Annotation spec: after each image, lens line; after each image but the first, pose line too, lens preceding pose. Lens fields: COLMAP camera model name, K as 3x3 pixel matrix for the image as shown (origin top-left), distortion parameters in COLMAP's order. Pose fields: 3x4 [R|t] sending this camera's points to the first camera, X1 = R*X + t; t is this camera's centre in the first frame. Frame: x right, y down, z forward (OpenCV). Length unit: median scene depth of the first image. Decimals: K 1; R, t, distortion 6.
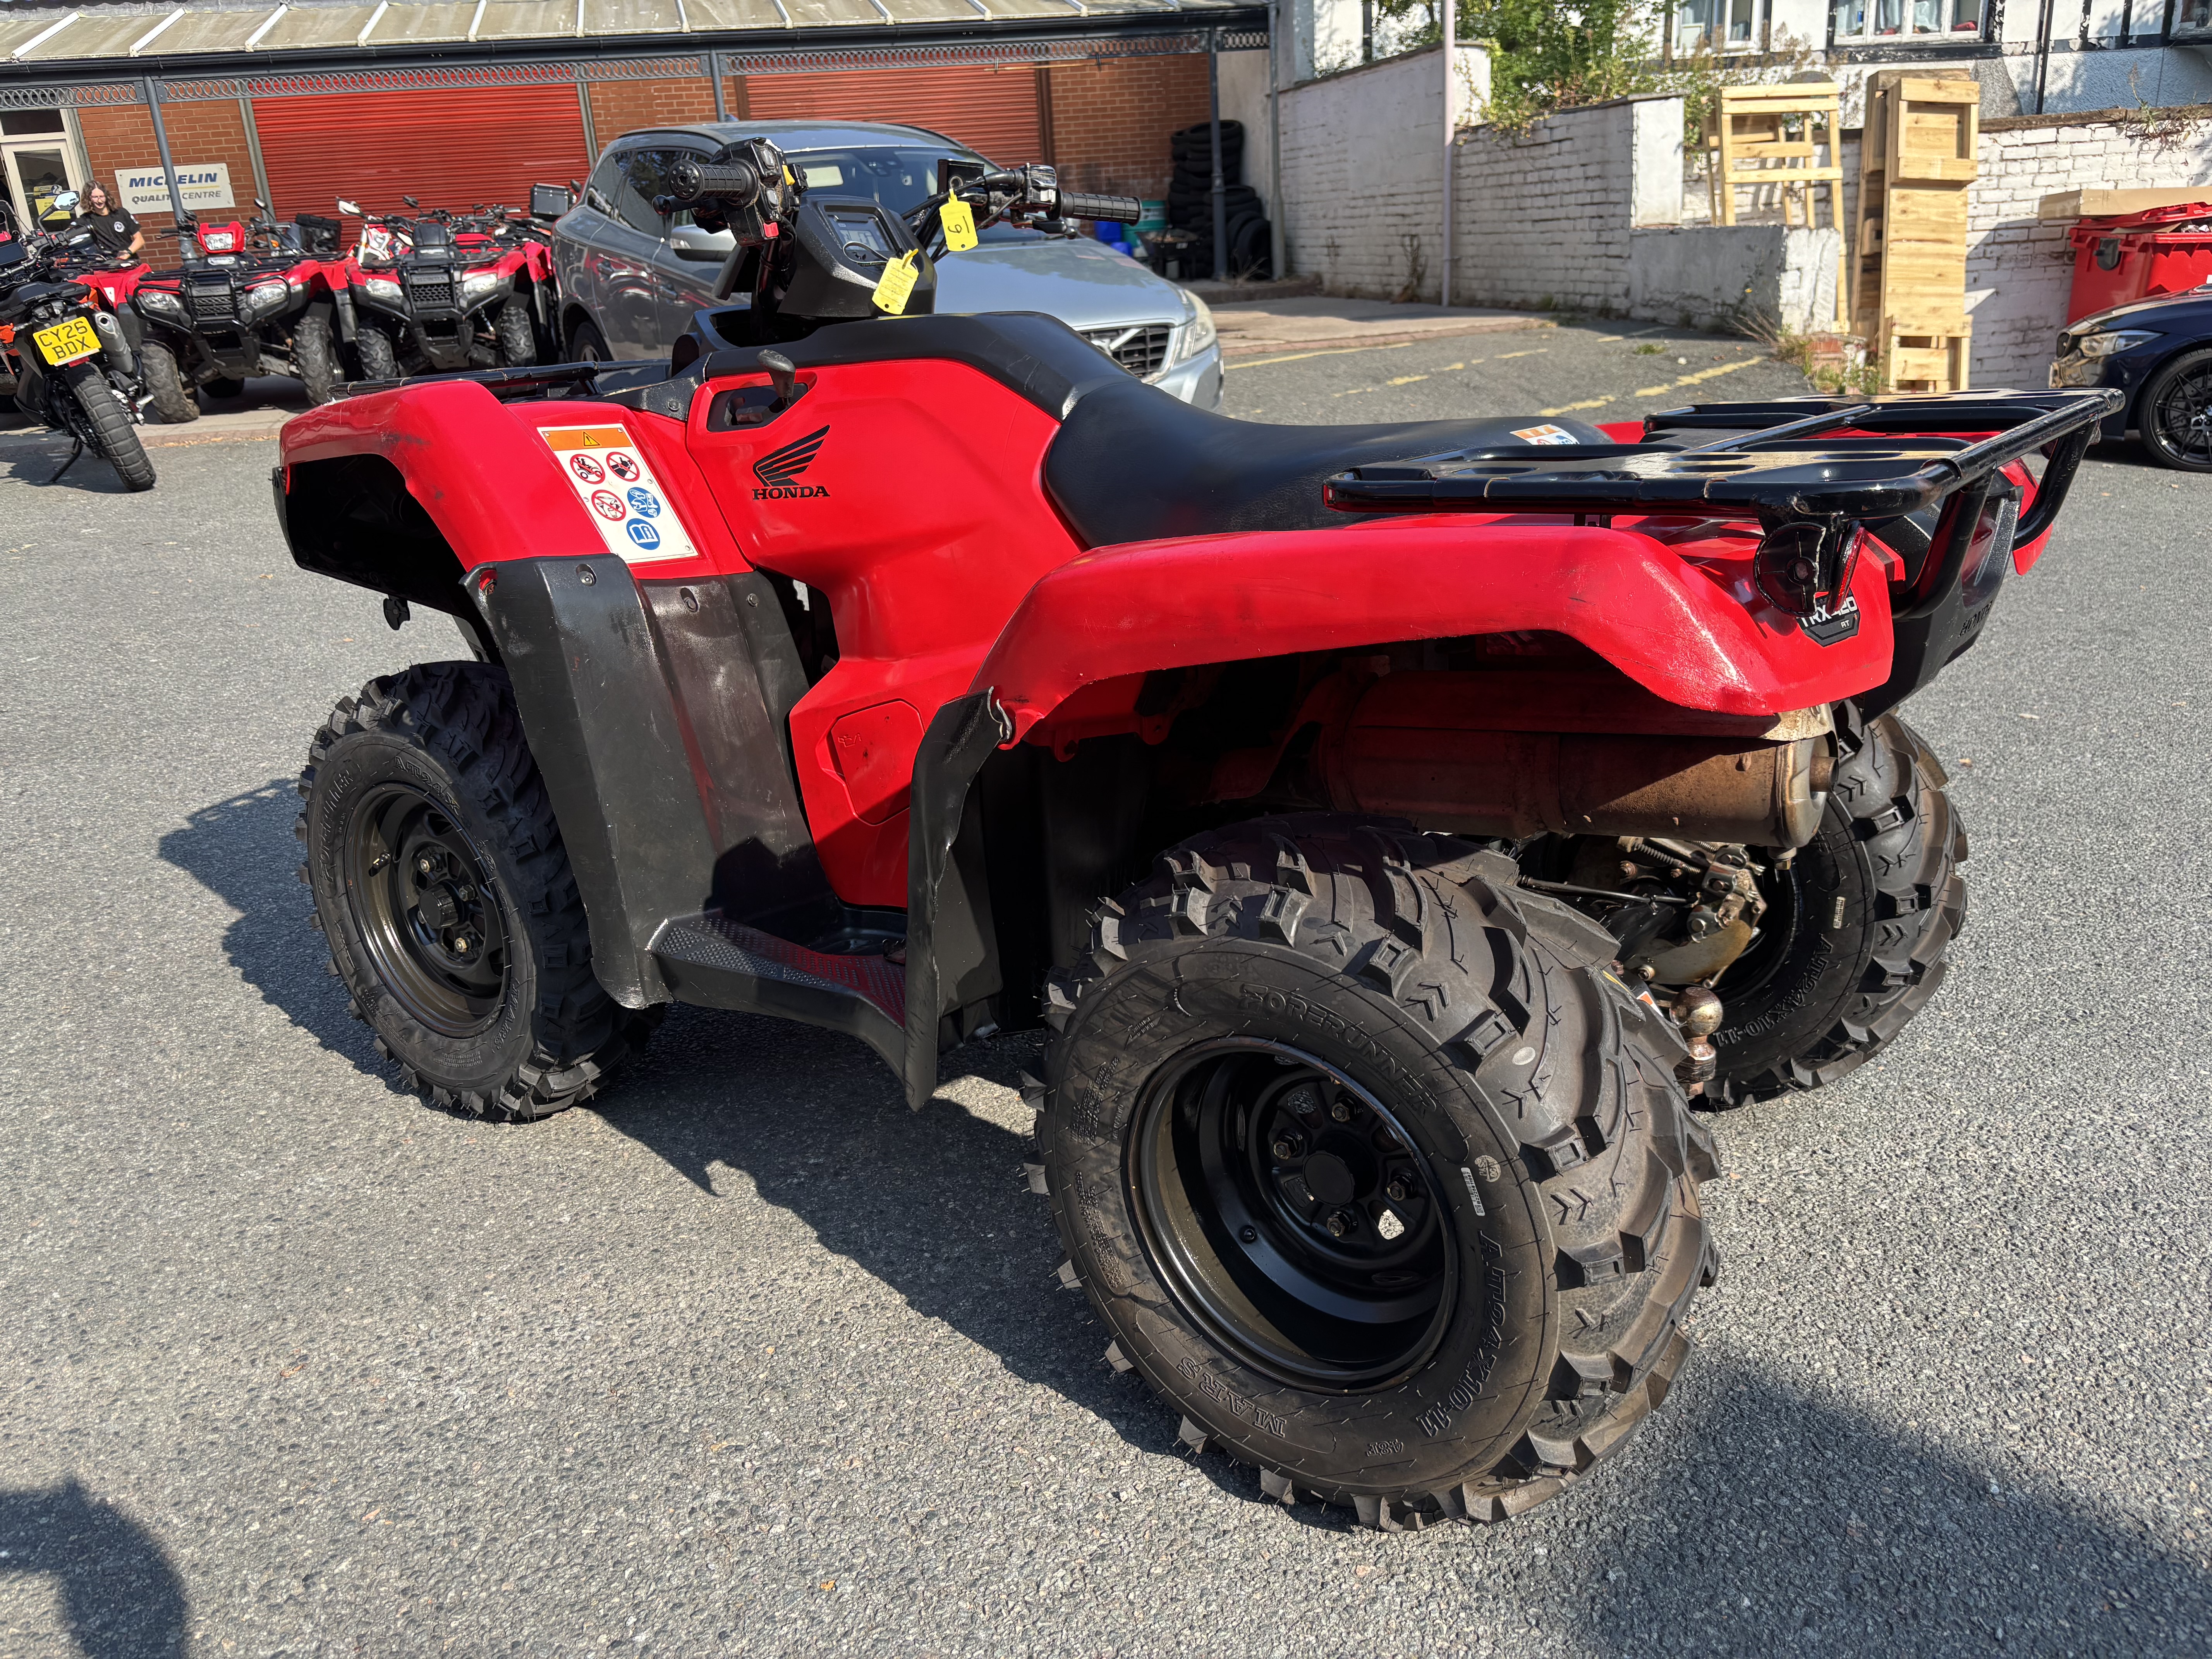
lens RADIAL K [[1710.9, 0, 1113.4], [0, 1710.9, 792.2], [0, 0, 1]] dist [0.109682, -0.133156]
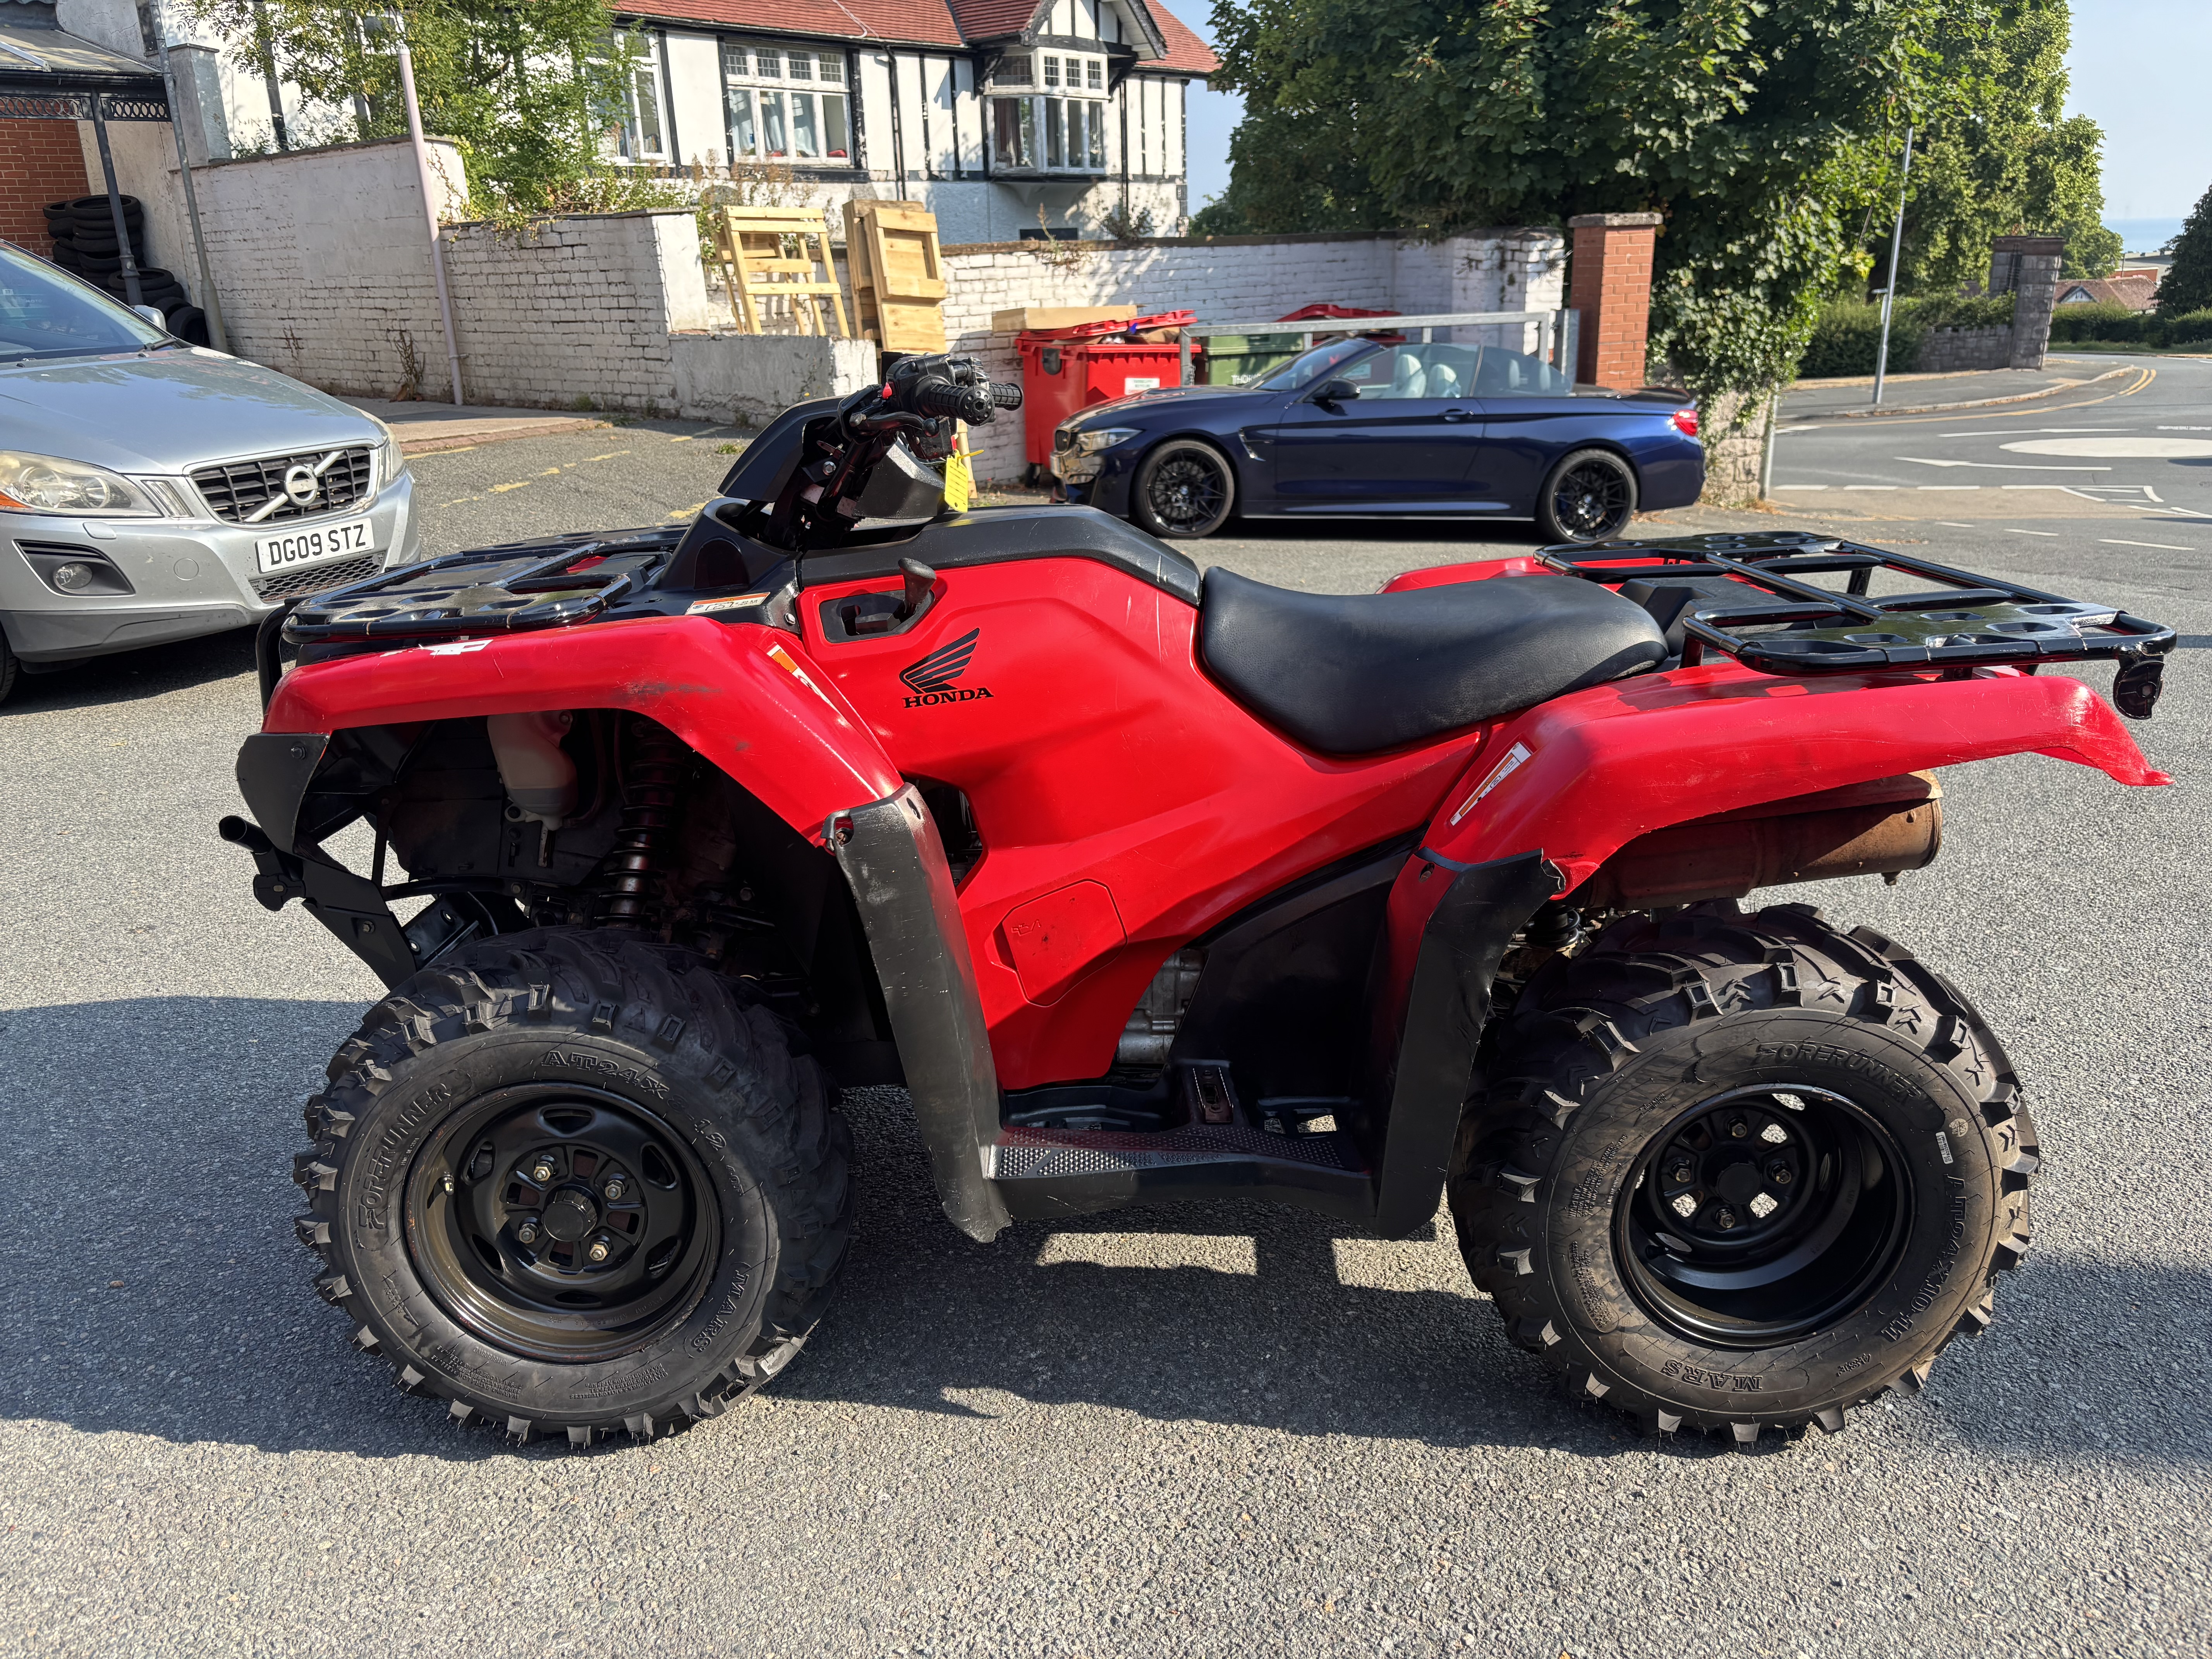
lens RADIAL K [[1719.7, 0, 1100.7], [0, 1719.7, 823.2], [0, 0, 1]] dist [0.018369, 0.003376]
pose [[0.801619, -0.158040, 0.576567, -0.137320], [0.171509, 0.984680, 0.031452, -0.023315], [-0.572705, 0.073674, 0.816444, 0.029288]]
